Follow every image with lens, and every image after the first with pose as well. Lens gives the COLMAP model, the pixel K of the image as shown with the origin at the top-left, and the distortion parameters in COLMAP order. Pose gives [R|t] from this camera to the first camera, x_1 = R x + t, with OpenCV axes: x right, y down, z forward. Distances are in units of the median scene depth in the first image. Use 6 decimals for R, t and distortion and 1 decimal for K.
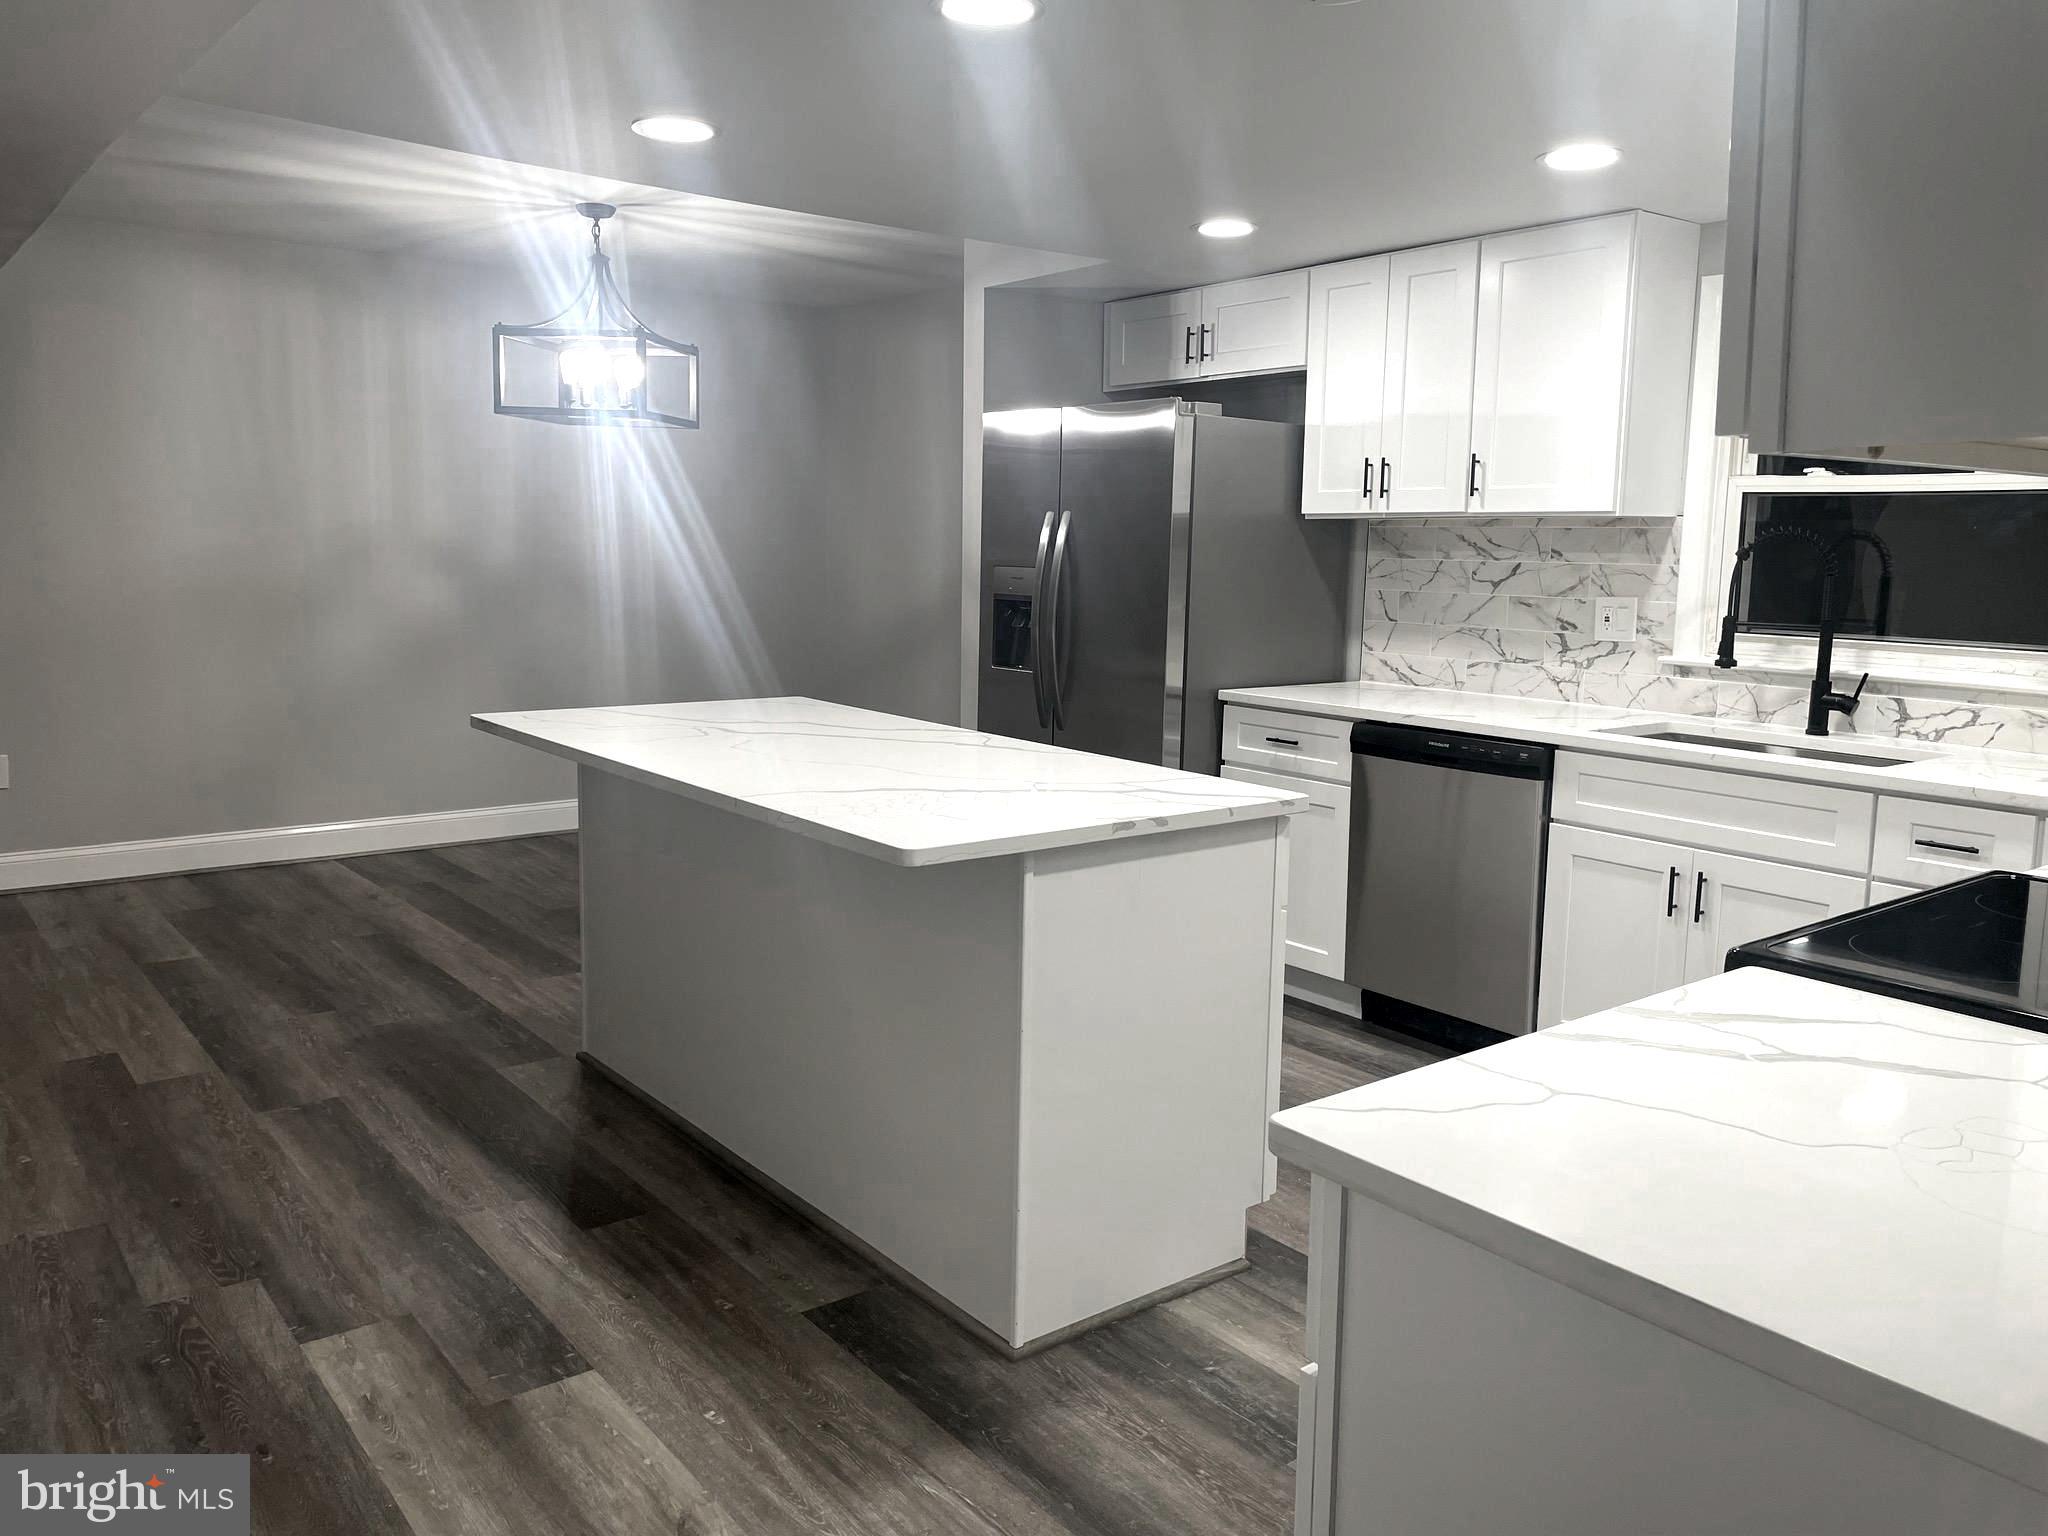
lens RADIAL K [[1512.0, 0, 1027.0], [0, 1512.0, 755.3], [0, 0, 1]] dist [0.079497, -0.106459]
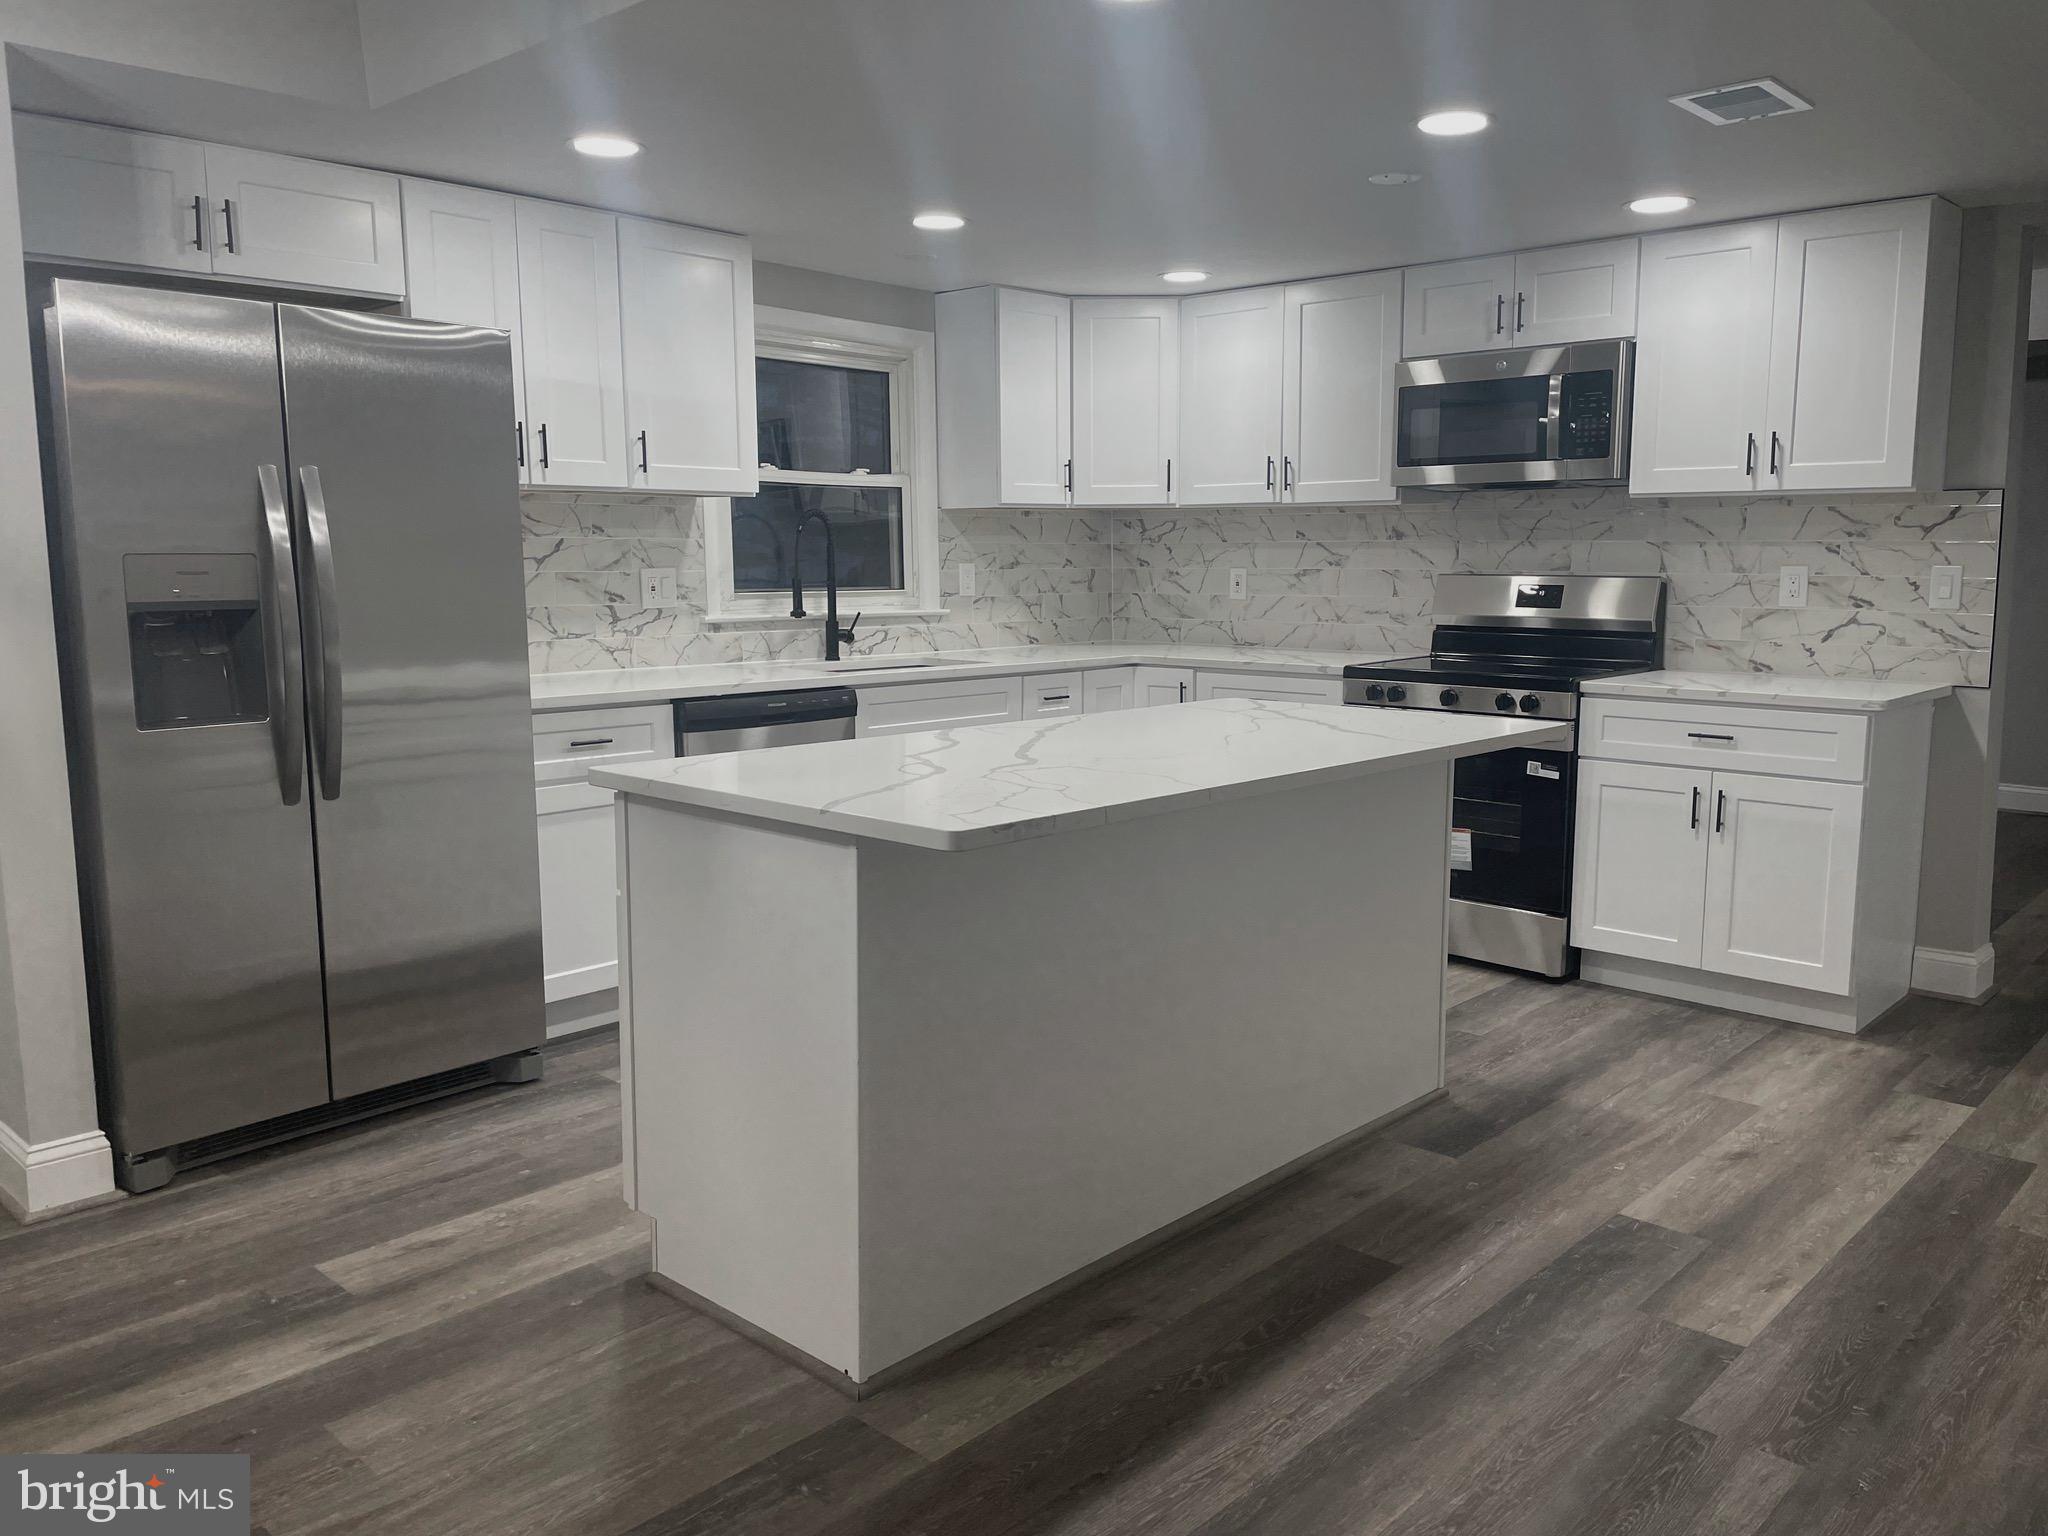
lens RADIAL K [[1538.7, 0, 1030.5], [0, 1538.7, 756.2], [0, 0, 1]] dist [0.102129, -0.133064]
pose [[-0.144398, -0.148535, 0.978308, -0.807303], [0.137443, 0.976075, 0.168482, -0.126698], [-0.979928, 0.158790, -0.120528, 0.918421]]
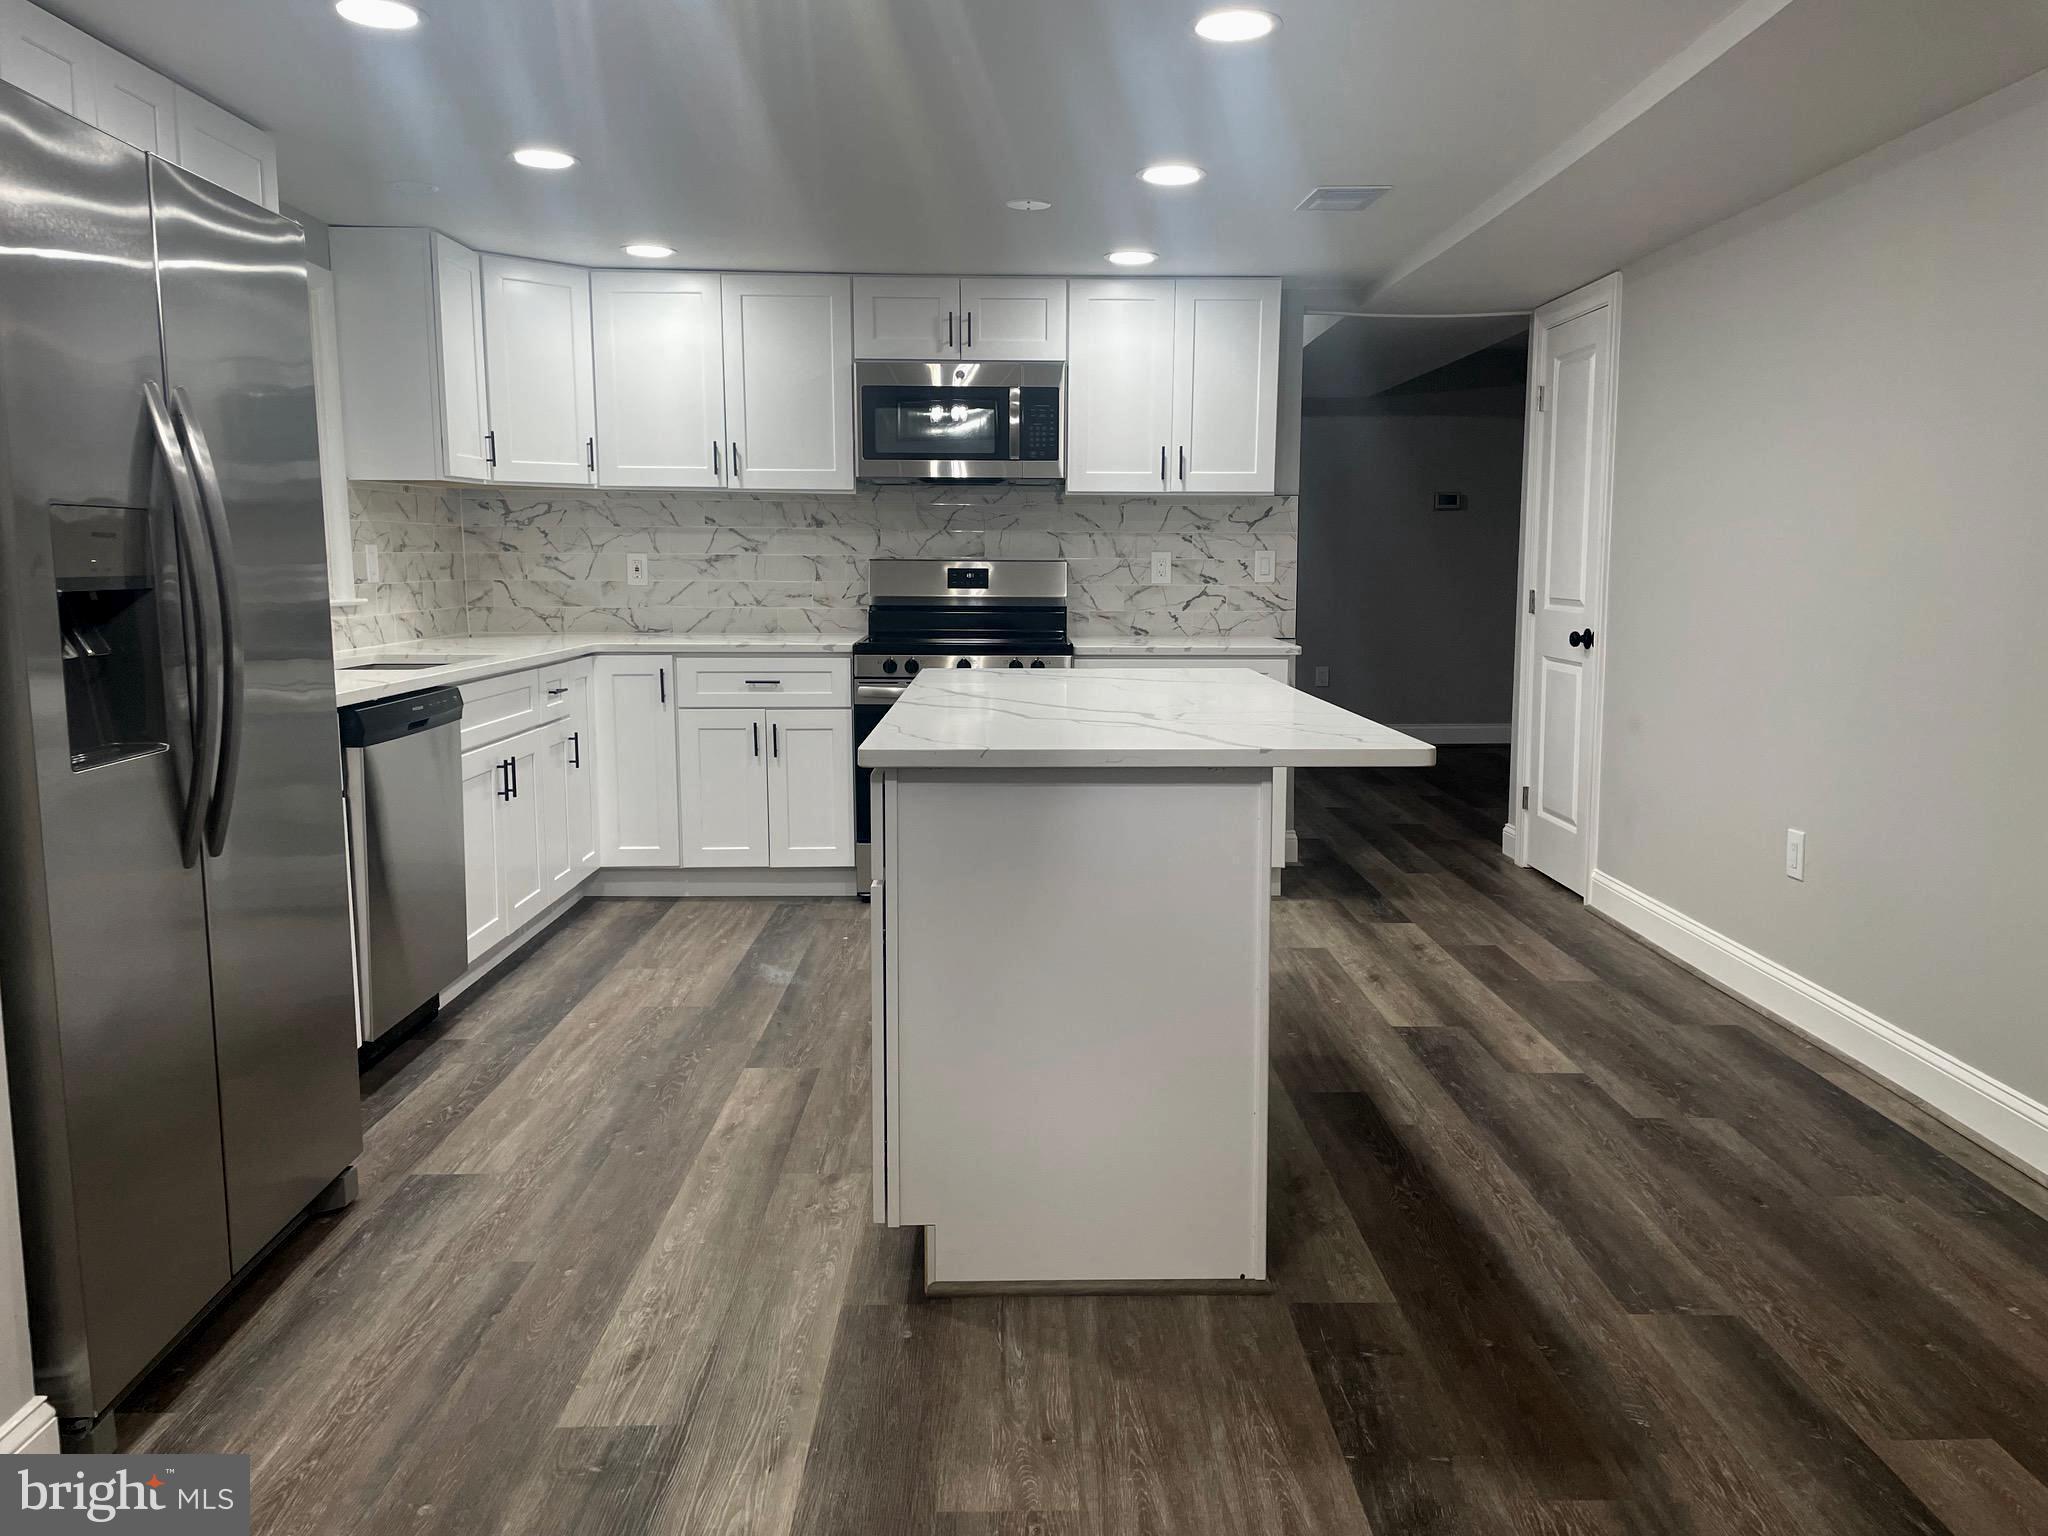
lens RADIAL K [[1538.7, 0, 1030.5], [0, 1538.7, 756.2], [0, 0, 1]] dist [0.102129, -0.133064]
pose [[-0.791108, -0.098597, 0.603678, -0.555013], [0.070397, 0.965689, 0.249977, -0.177834], [-0.607612, 0.240256, -0.757023, 1.421078]]
